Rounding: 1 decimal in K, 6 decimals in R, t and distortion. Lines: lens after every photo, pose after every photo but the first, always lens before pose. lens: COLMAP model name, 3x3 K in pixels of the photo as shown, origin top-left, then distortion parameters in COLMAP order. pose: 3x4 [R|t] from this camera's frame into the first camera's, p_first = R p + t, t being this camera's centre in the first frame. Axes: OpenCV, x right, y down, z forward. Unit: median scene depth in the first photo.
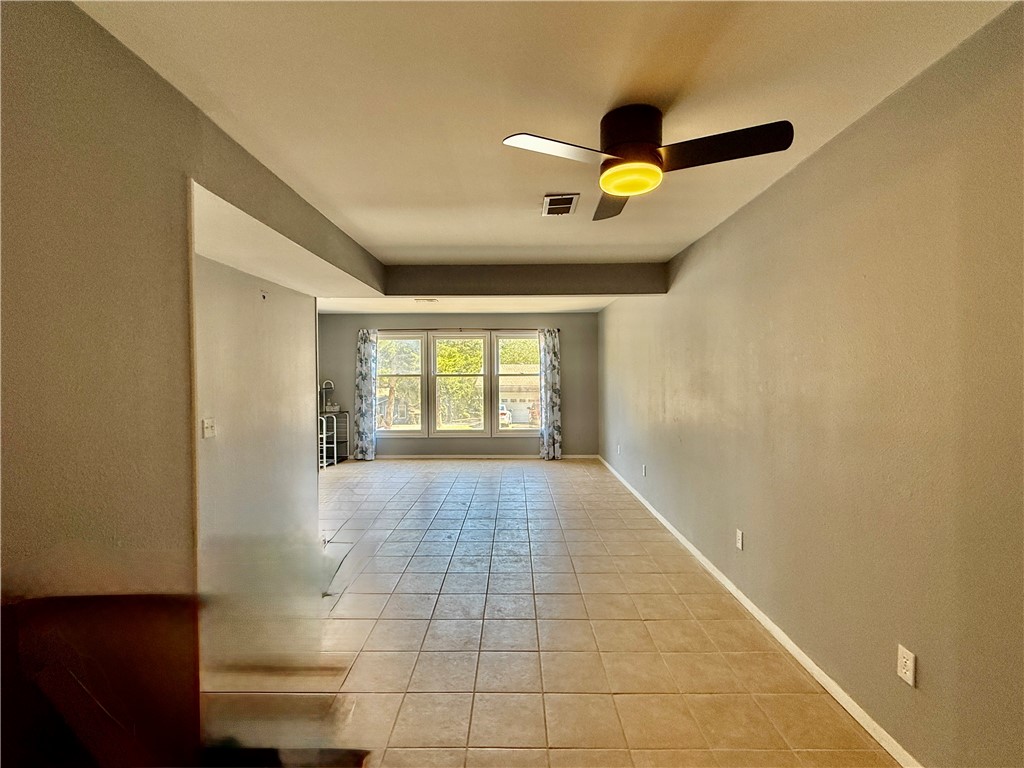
lens RADIAL K [[459.4, 0, 515.7], [0, 459.4, 378.6], [0, 0, 1]] dist [0.000166, -0.000195]
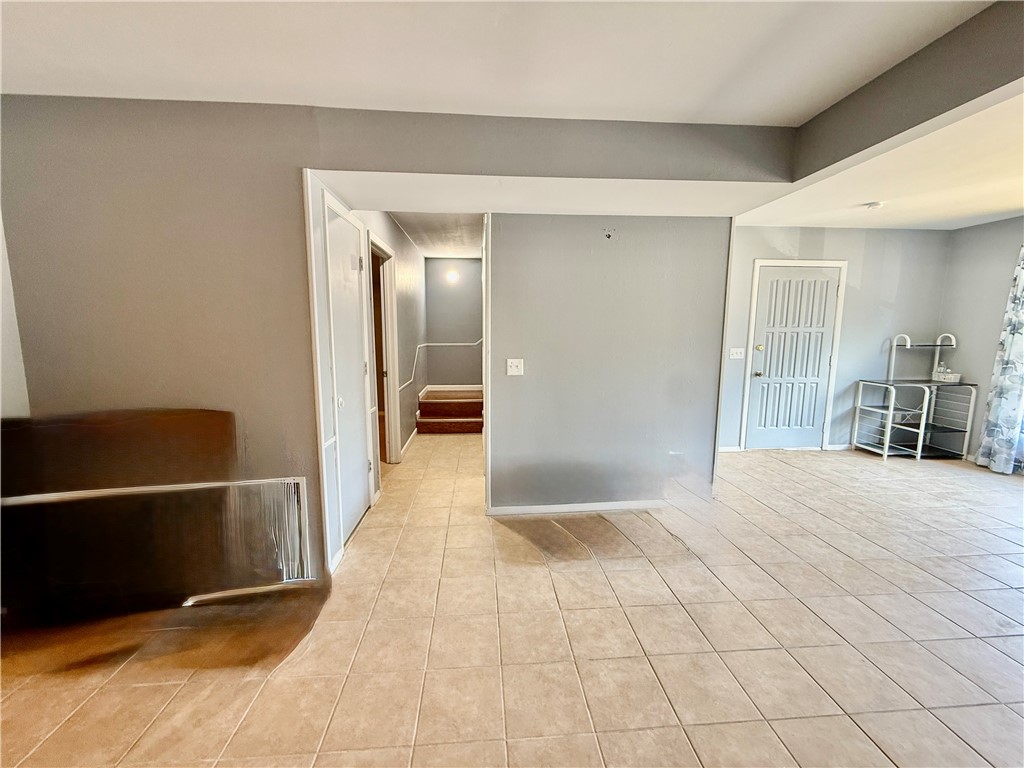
lens RADIAL K [[407.5, 0, 507.2], [0, 407.5, 385.0], [0, 0, 1]] dist [-0.003166, 0.000659]
pose [[0.068303, 0.141661, -0.987556, 0.130894], [-0.012634, 0.989911, 0.141125, 0.002550], [0.997585, 0.002837, 0.069404, 0.336067]]
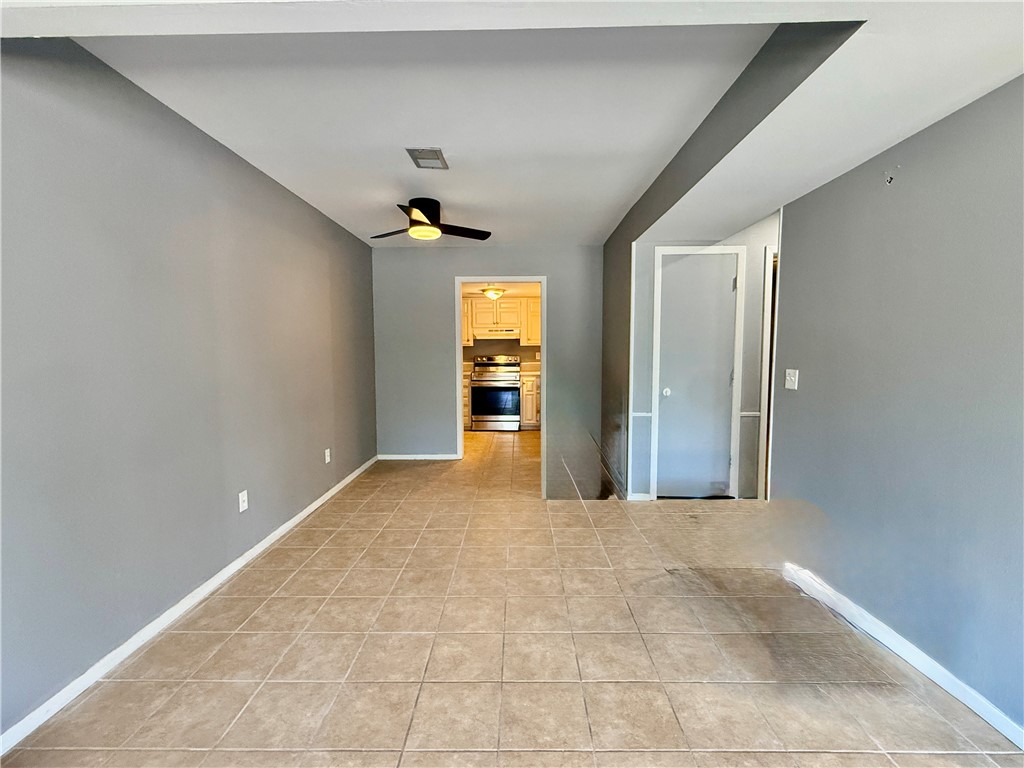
lens RADIAL K [[459.4, 0, 513.6], [0, 459.4, 386.1], [0, 0, 1]] dist [0.000166, -0.000195]
pose [[-0.999864, 0.010674, 0.012606, -0.035532], [0.011773, 0.995819, 0.090584, 0.010242], [-0.011586, 0.090720, -0.995809, 0.728105]]
